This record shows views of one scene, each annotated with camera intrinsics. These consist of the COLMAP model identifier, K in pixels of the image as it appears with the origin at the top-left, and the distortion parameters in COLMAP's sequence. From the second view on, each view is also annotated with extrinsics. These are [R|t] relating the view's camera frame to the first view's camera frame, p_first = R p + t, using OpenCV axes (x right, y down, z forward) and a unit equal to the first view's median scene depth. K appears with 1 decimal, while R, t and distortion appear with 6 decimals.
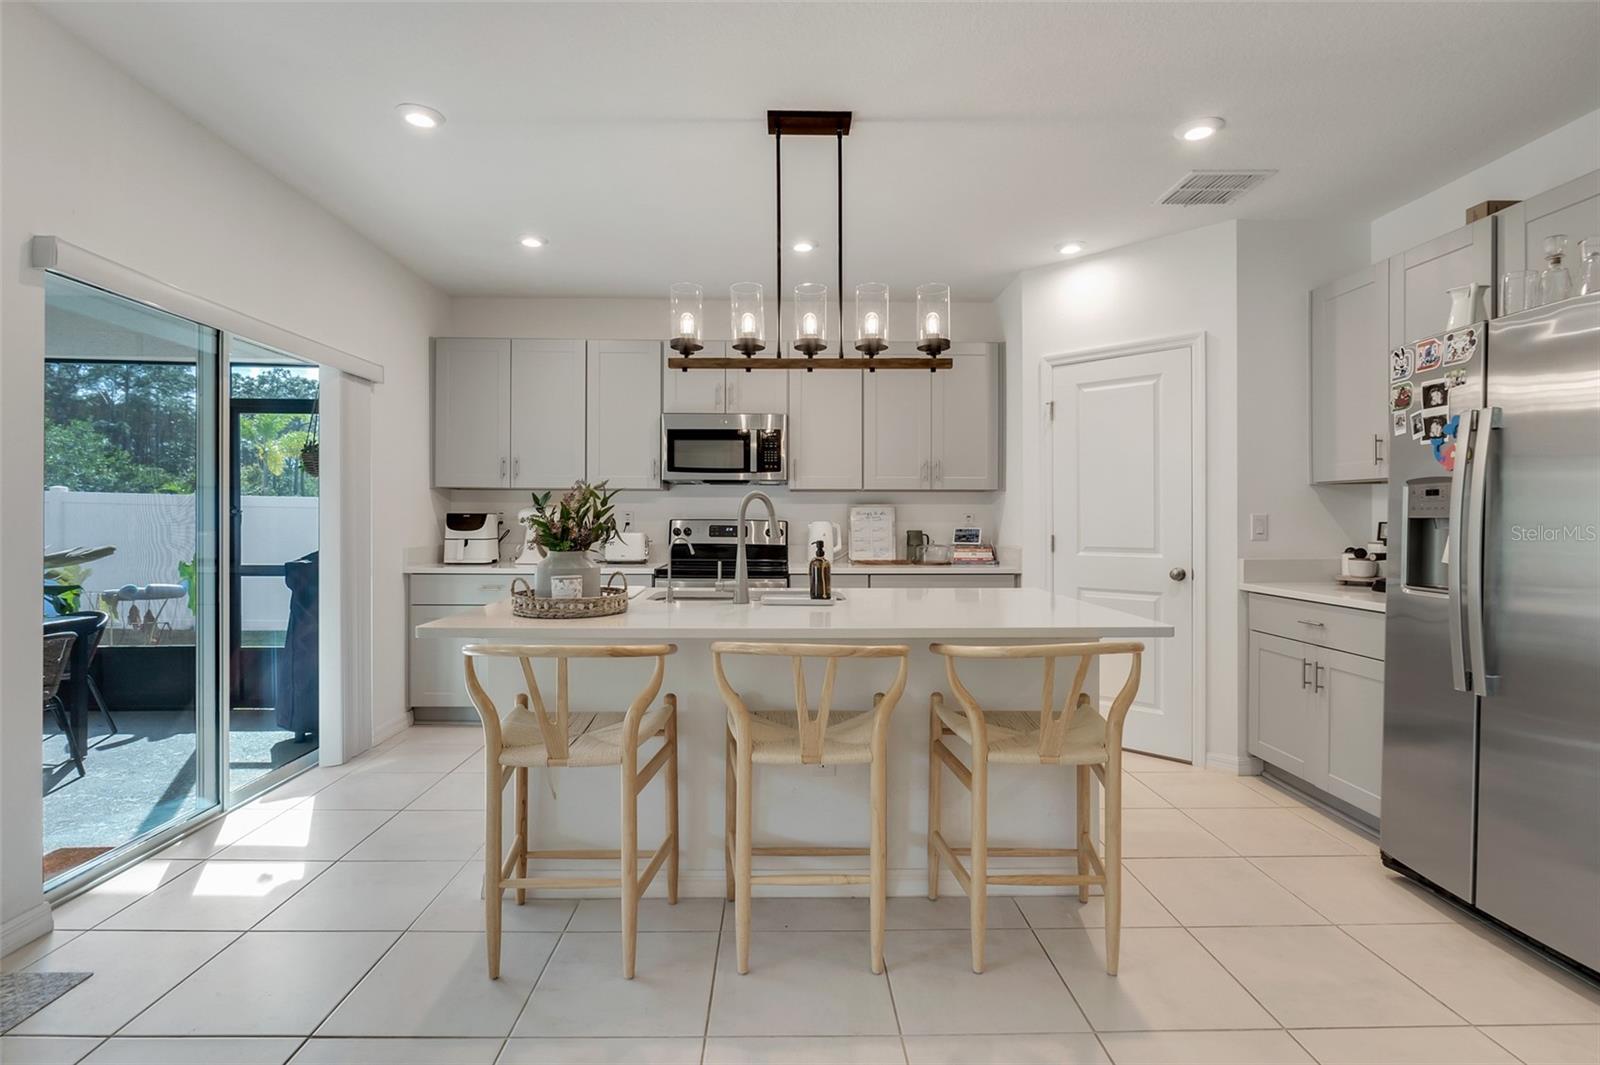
lens RADIAL K [[770.2, 0, 799.7], [0, 770.2, 515.8], [0, 0, 1]] dist [-0.002221, -0.000051]
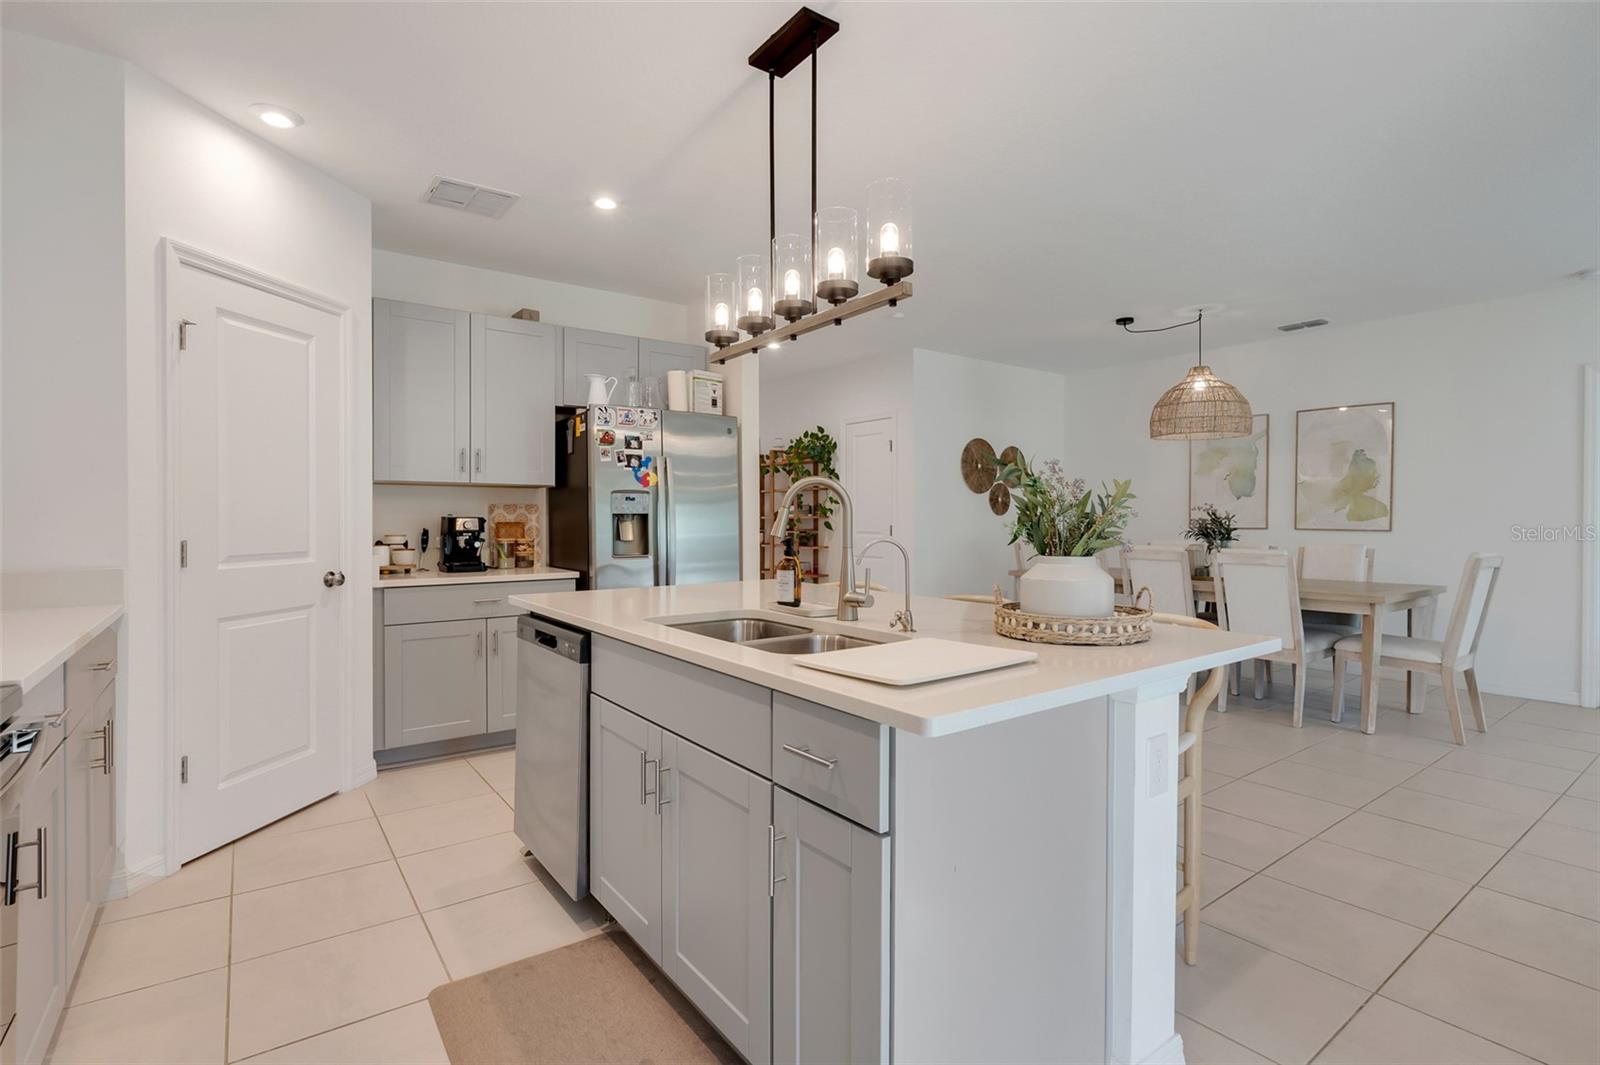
lens RADIAL K [[760.2, 0, 797.8], [0, 760.2, 514.1], [0, 0, 1]] dist [-0.005773, -0.000394]
pose [[-0.573806, 0.003546, 0.818983, -0.512016], [-0.002333, 0.999979, -0.005963, 0.008221], [-0.818988, -0.005332, -0.573786, 1.113774]]
